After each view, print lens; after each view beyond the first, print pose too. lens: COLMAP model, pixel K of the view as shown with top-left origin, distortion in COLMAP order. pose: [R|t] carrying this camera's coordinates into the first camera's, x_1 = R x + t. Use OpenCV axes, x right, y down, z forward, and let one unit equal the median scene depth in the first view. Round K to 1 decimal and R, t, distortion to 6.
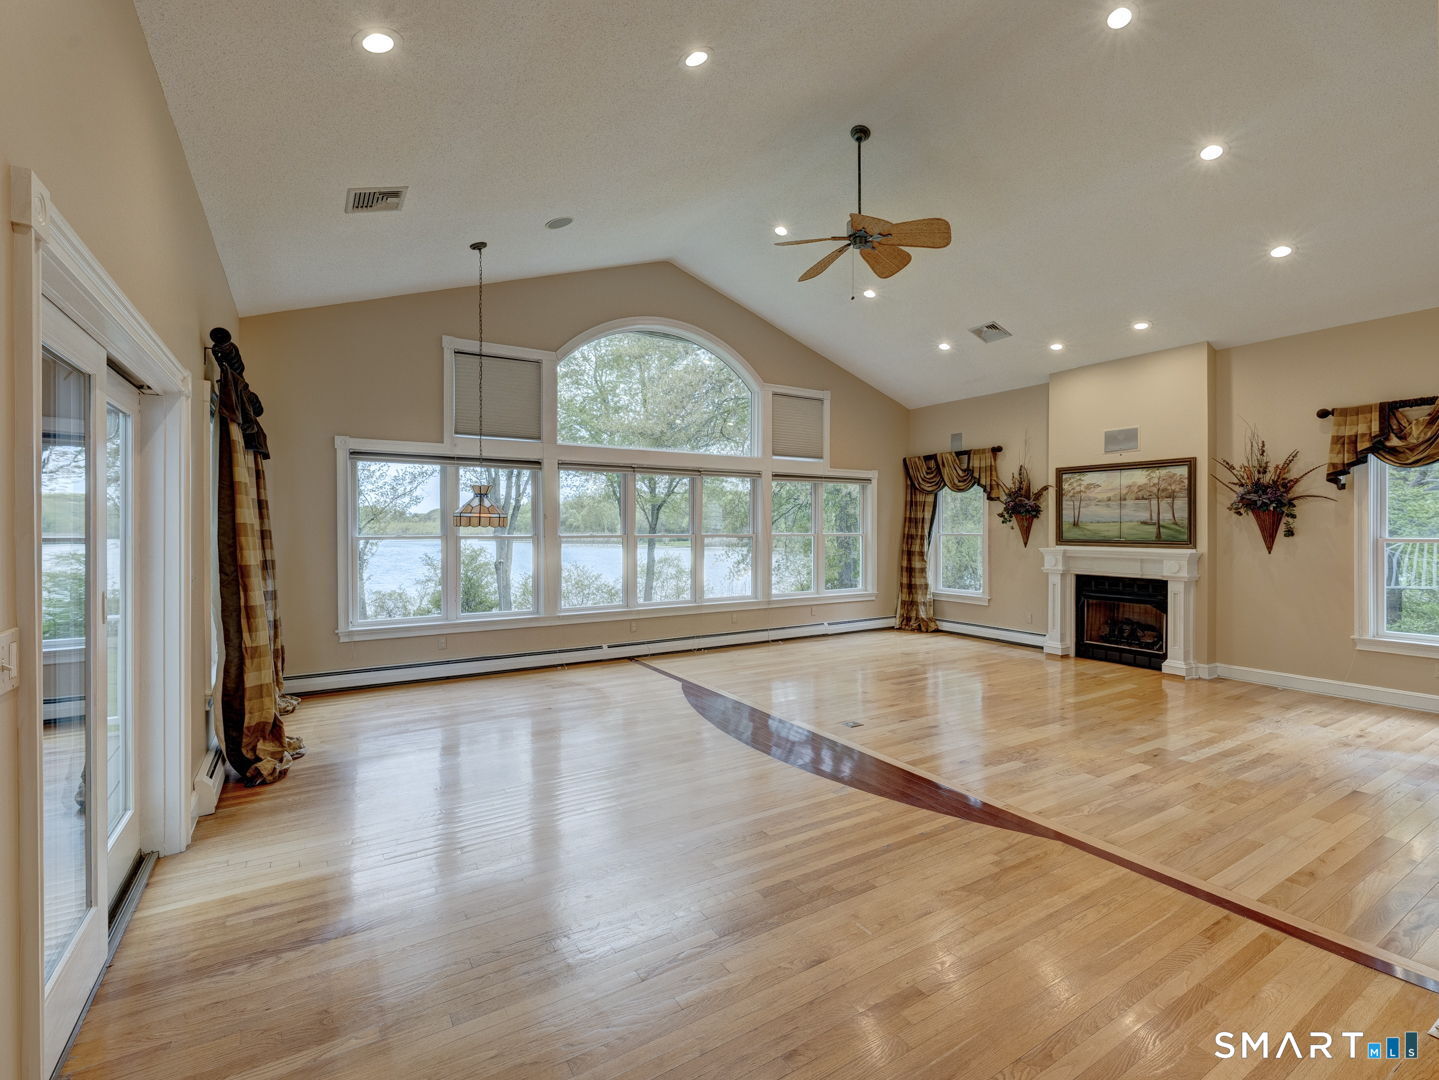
lens RADIAL K [[666.7, 0, 727.6], [0, 666.7, 535.3], [0, 0, 1]] dist [0.000954, 0.000111]
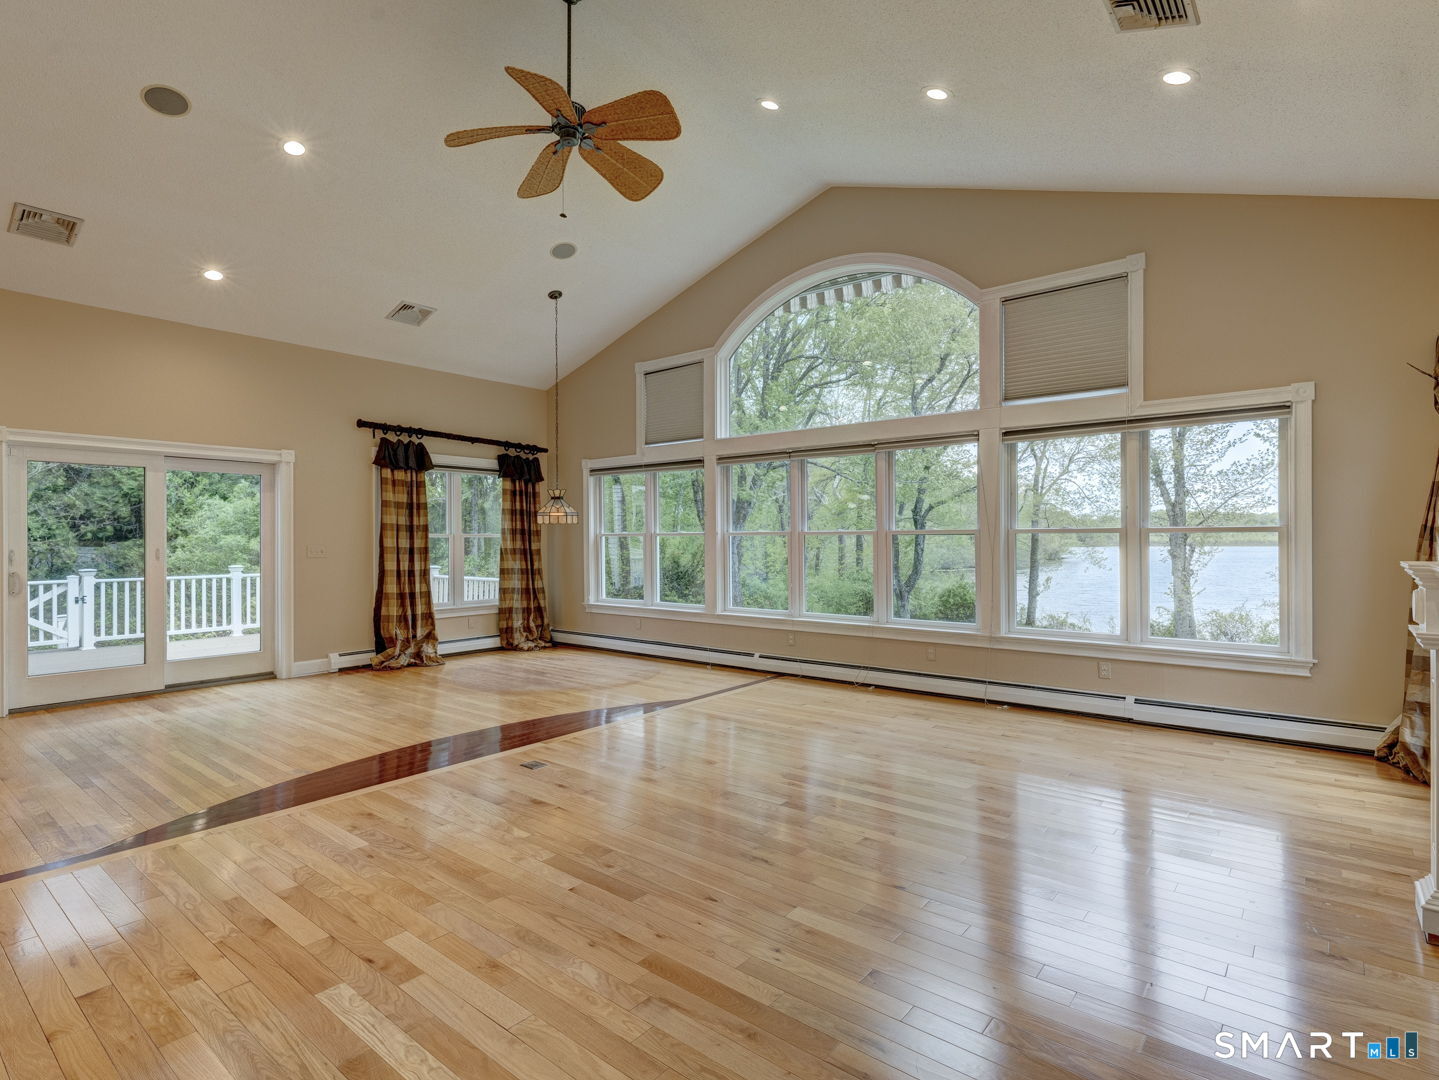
lens RADIAL K [[728.1, 0, 724.6], [0, 728.1, 539.3], [0, 0, 1]] dist [0.005021, -0.001682]
pose [[0.323045, -0.001970, -0.946382, 0.838861], [-0.005475, 0.999977, -0.003950, 0.016070], [0.946368, 0.006457, 0.323027, 0.730141]]
